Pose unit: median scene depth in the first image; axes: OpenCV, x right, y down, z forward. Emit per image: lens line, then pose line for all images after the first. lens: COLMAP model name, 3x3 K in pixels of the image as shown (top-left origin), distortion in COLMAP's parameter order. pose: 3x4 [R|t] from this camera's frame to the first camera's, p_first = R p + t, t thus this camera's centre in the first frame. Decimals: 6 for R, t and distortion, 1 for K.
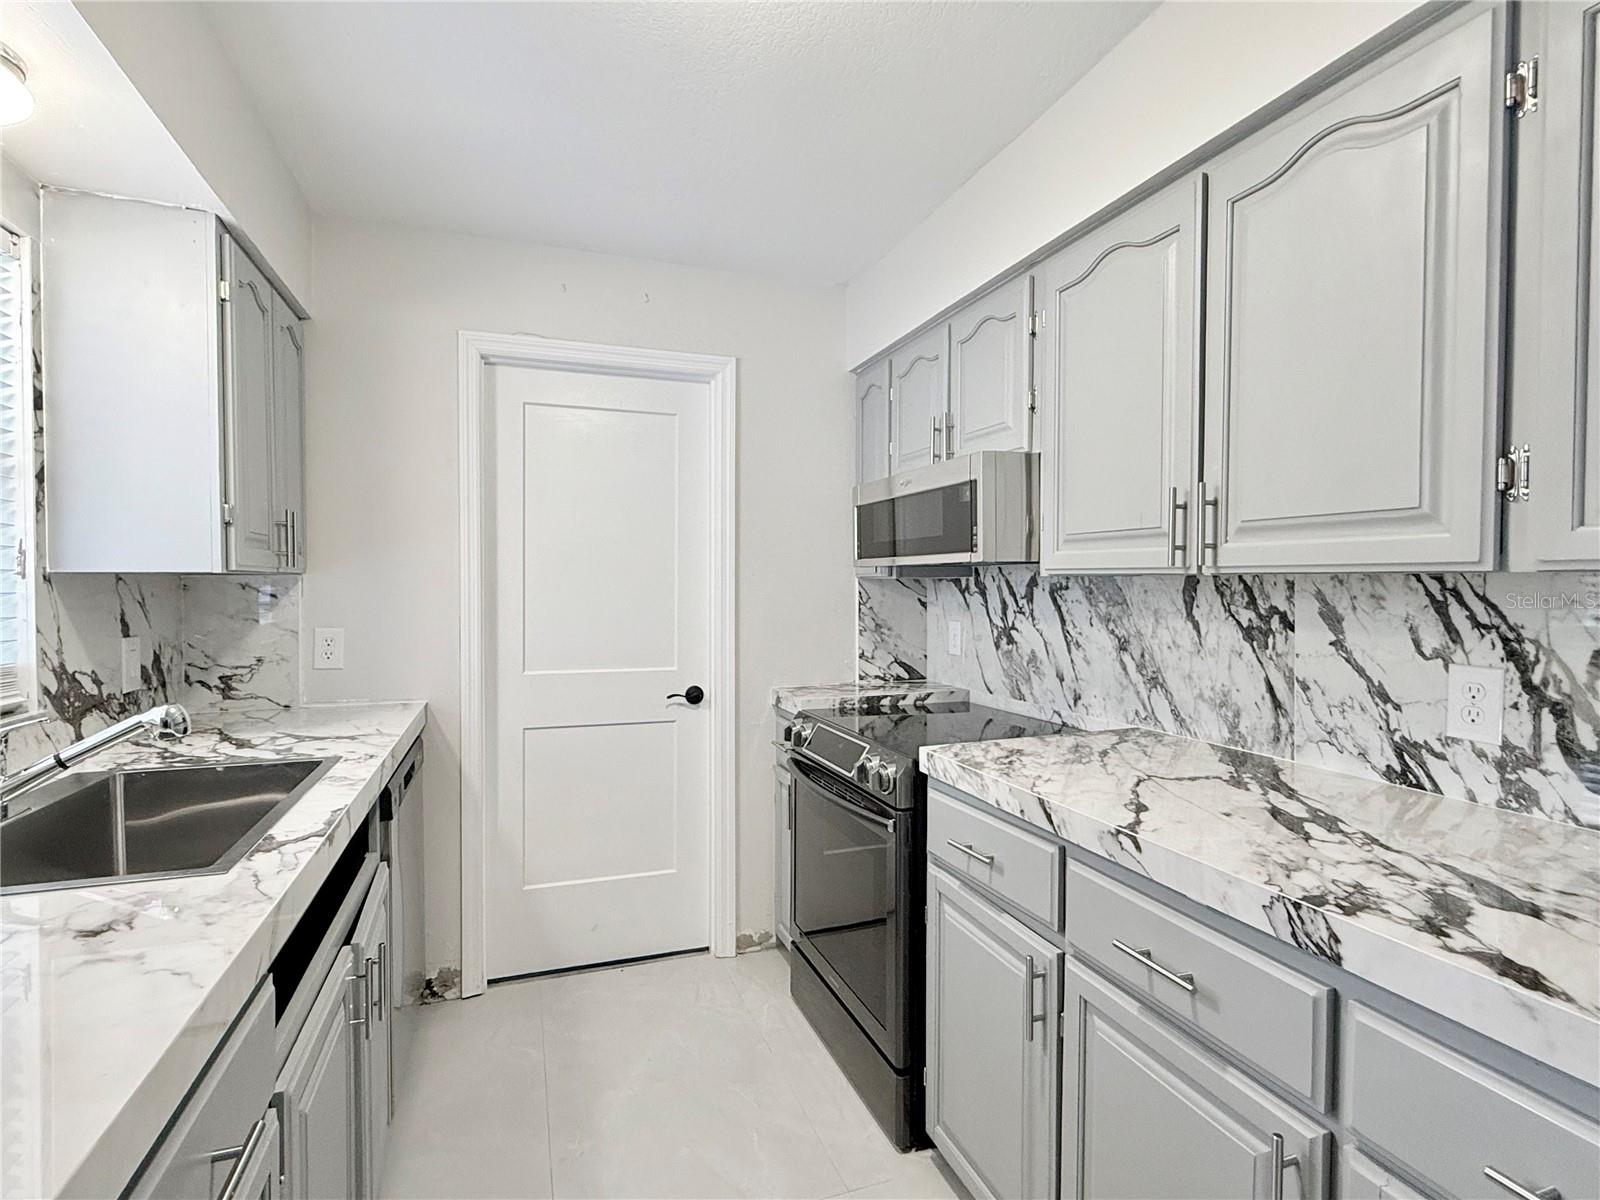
lens RADIAL K [[793.9, 0, 799.8], [0, 793.9, 597.9], [0, 0, 1]] dist [0.001018, -0.001028]
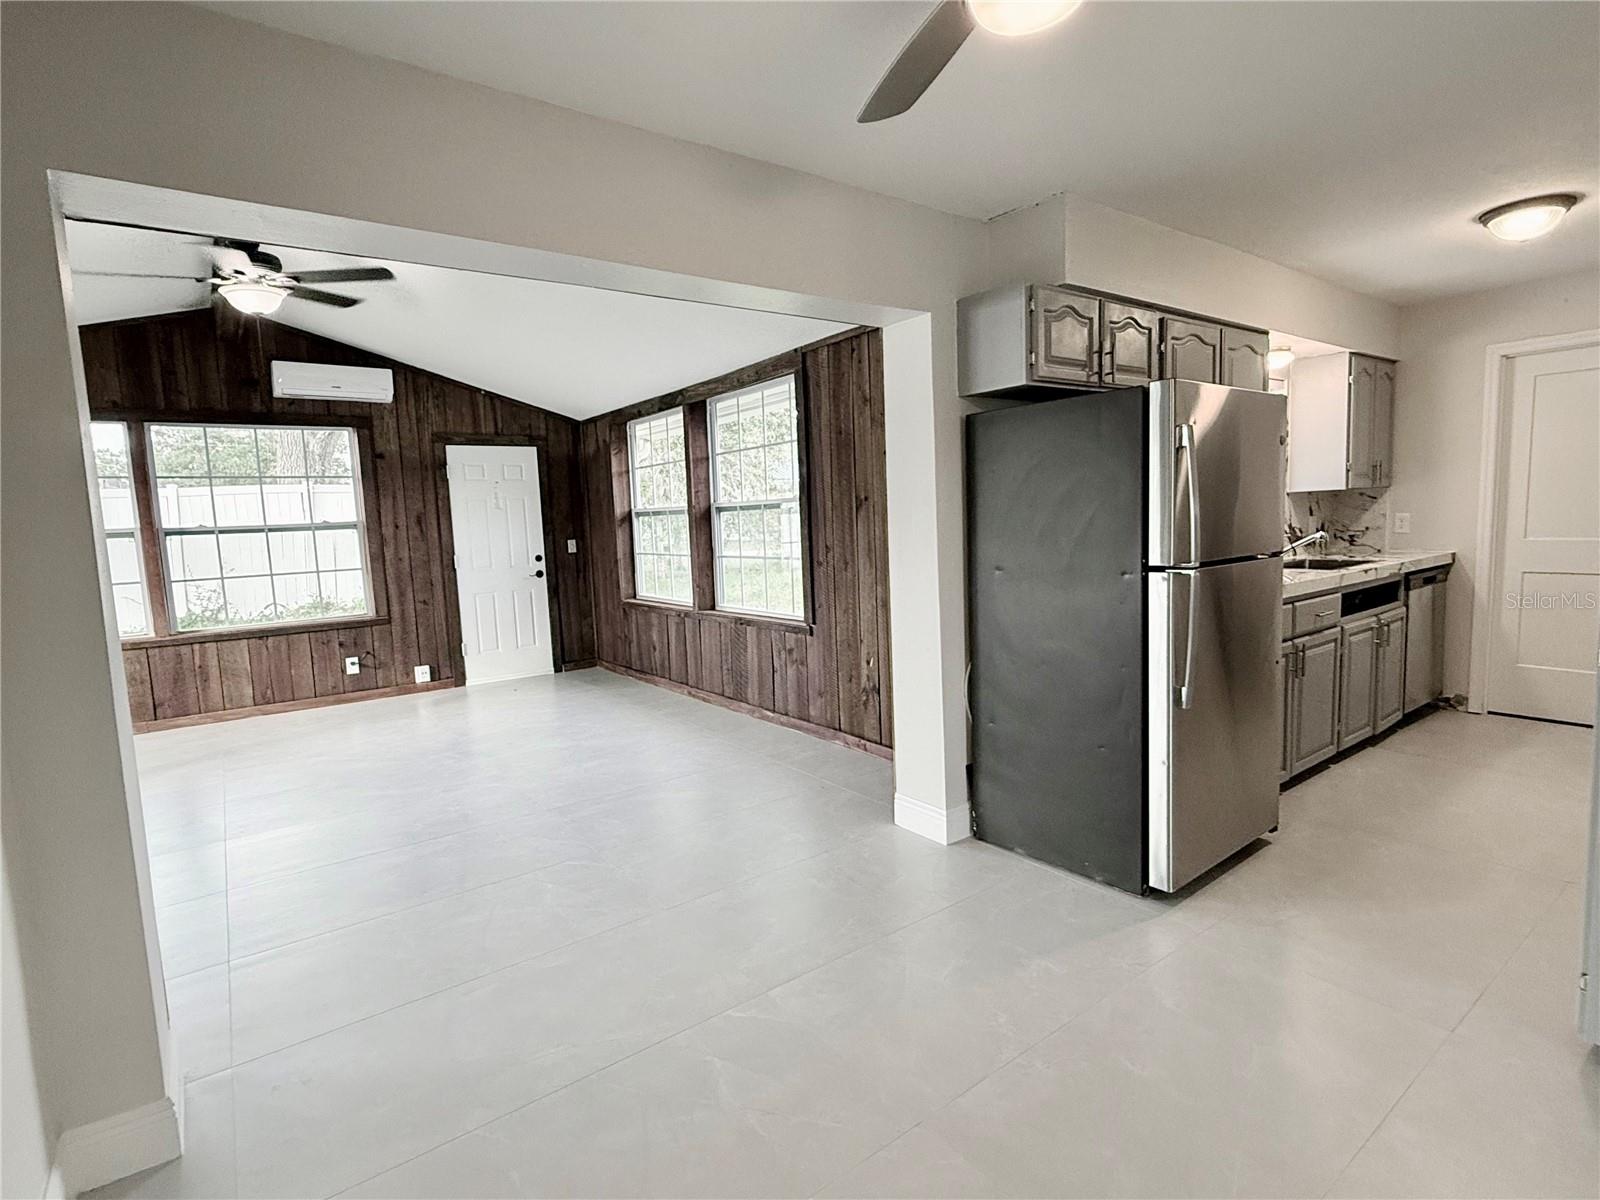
lens RADIAL K [[793.9, 0, 789.9], [0, 793.9, 599.0], [0, 0, 1]] dist [0.001018, -0.001028]
pose [[0.282675, 0.087492, -0.955217, 1.184182], [0.024803, 0.994832, 0.098460, 0.022660], [0.958895, -0.051525, 0.279044, -1.385953]]
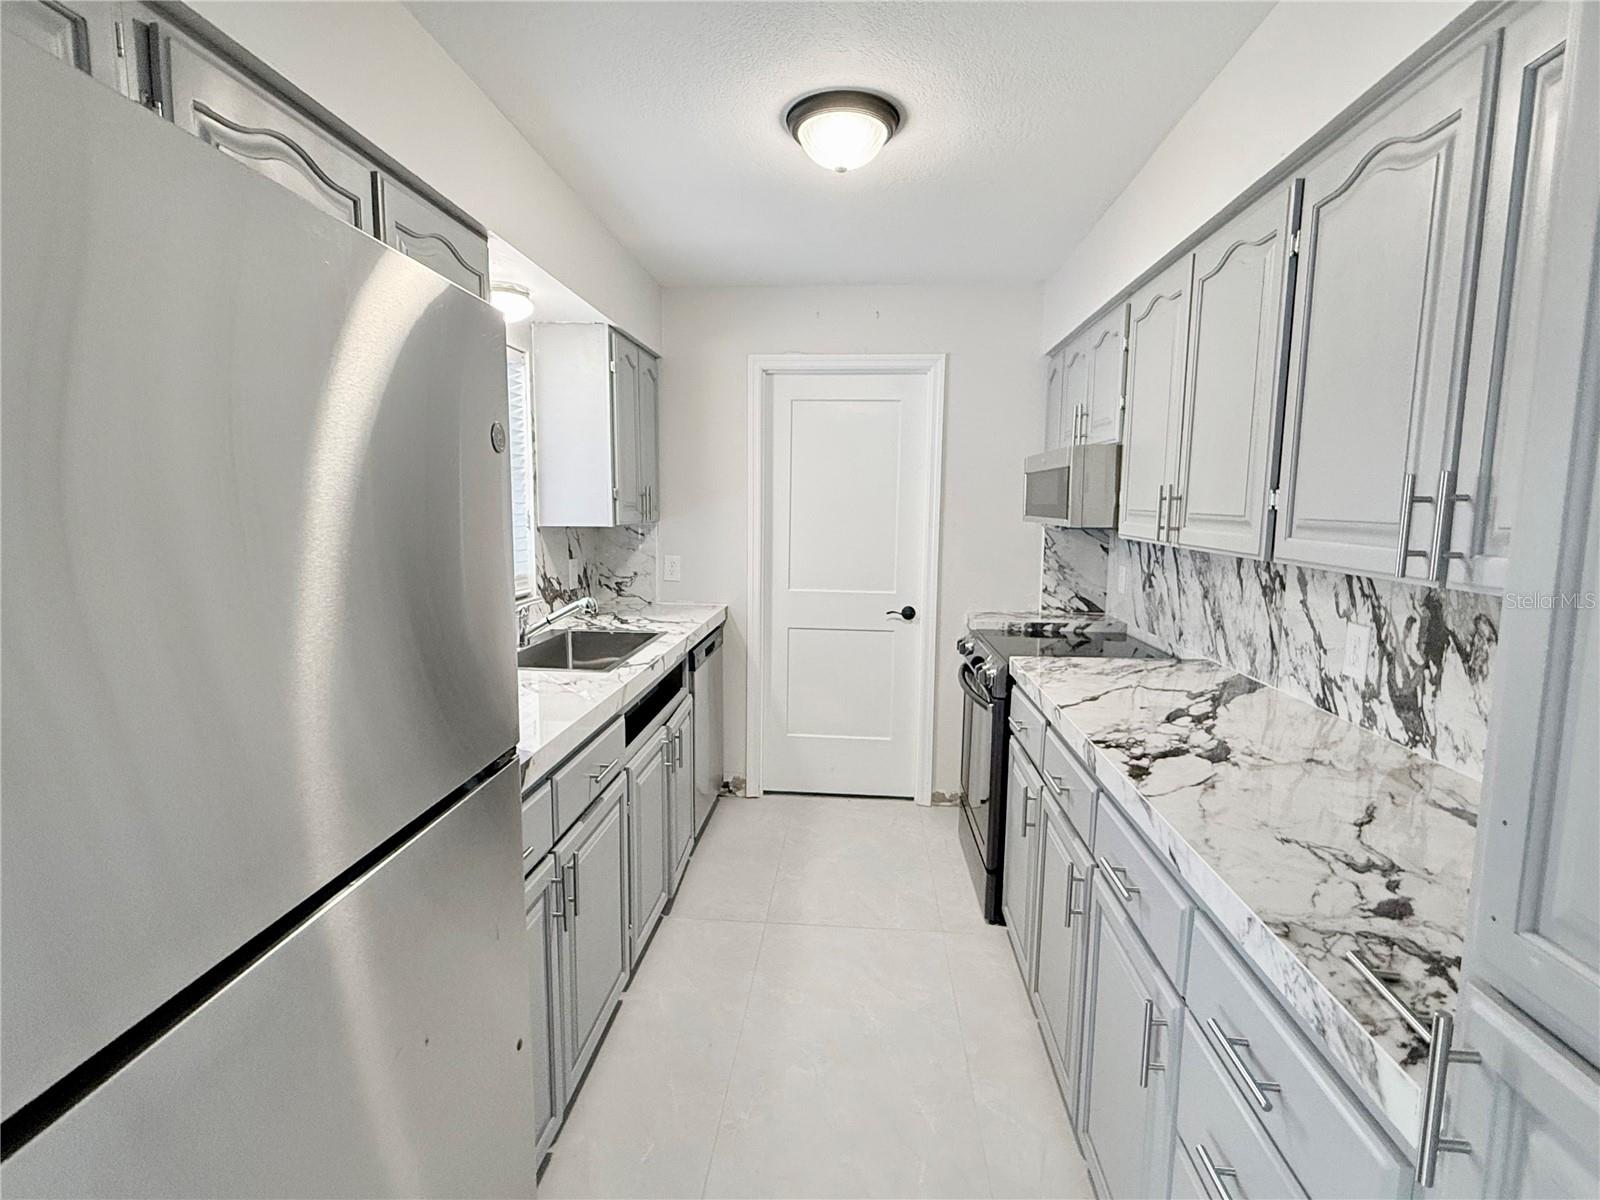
lens RADIAL K [[793.9, 0, 797.0], [0, 793.9, 598.6], [0, 0, 1]] dist [0.001018, -0.001028]
pose [[0.910884, 0.057950, -0.408573, 0.367519], [-0.016221, 0.994354, 0.104871, -0.059248], [0.412343, -0.088898, 0.906681, -0.439300]]
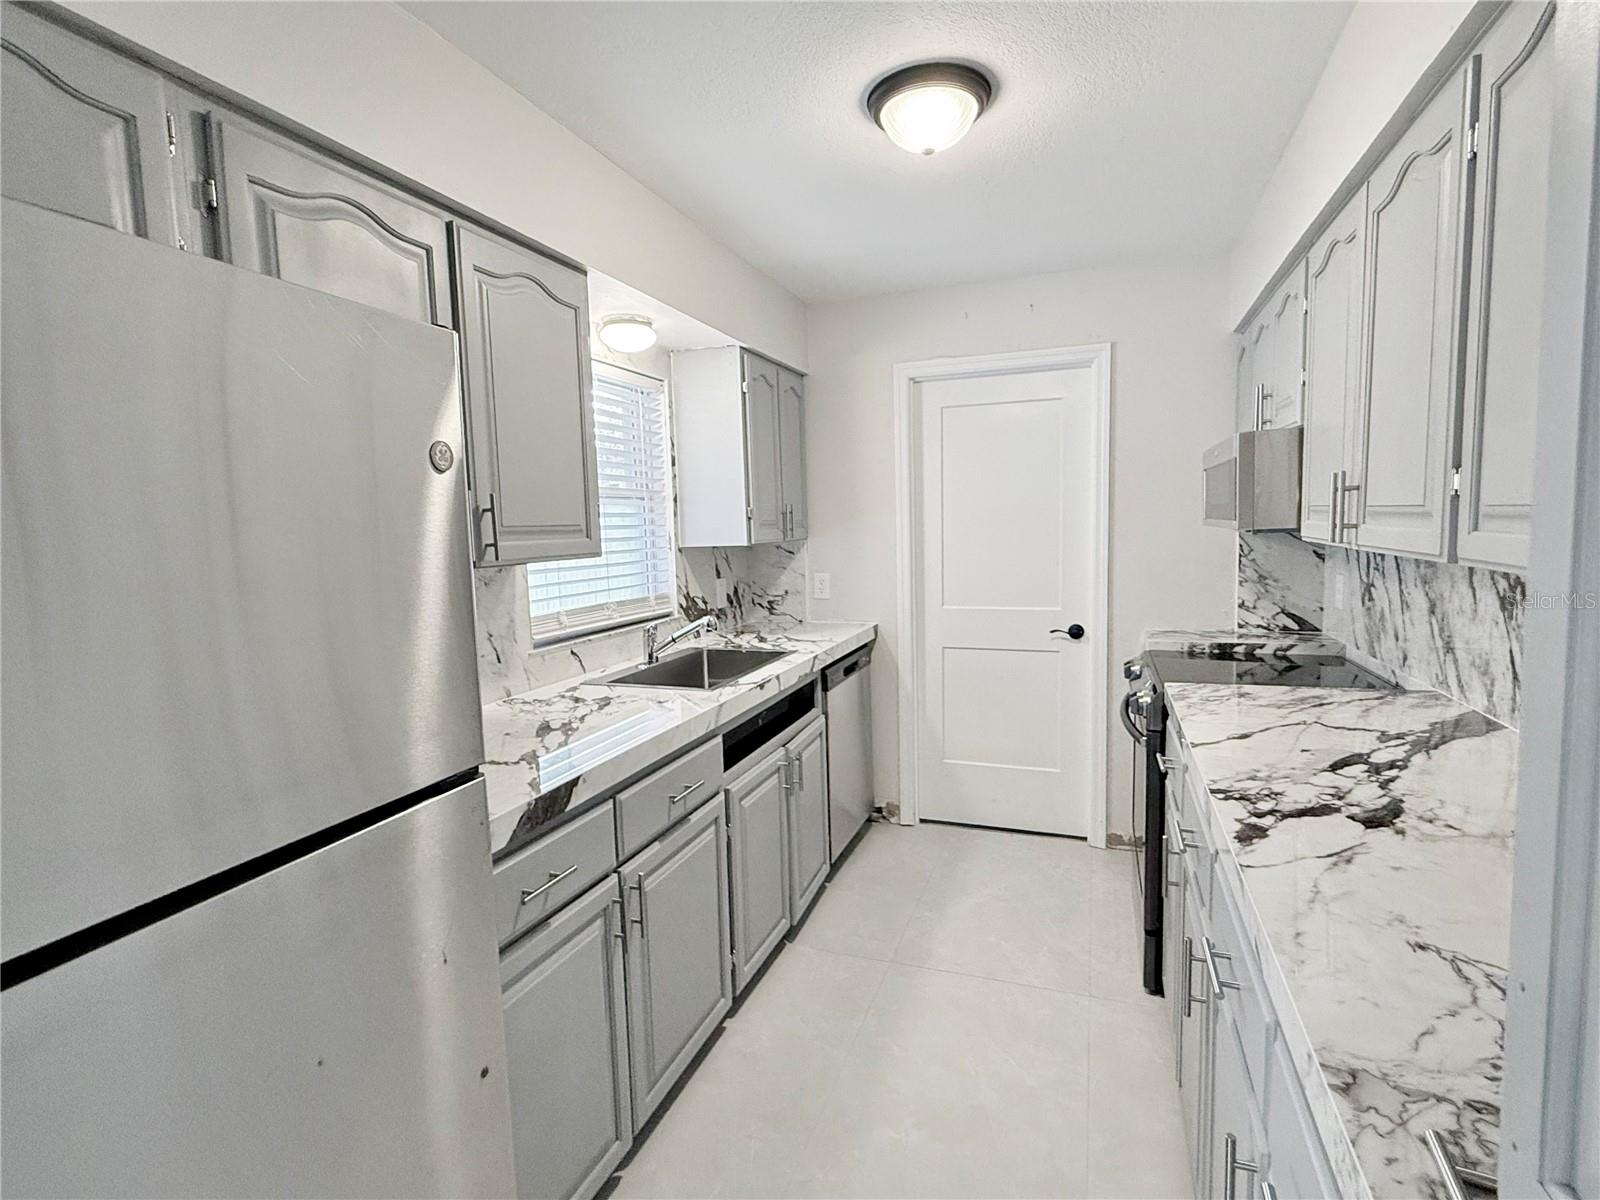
lens RADIAL K [[793.9, 0, 795.5], [0, 793.9, 599.9], [0, 0, 1]] dist [0.001018, -0.001028]
pose [[0.762587, 0.040301, -0.645629, 0.487122], [0.017899, 0.996361, 0.083336, -0.051892], [0.646638, -0.075107, 0.759090, -0.290062]]
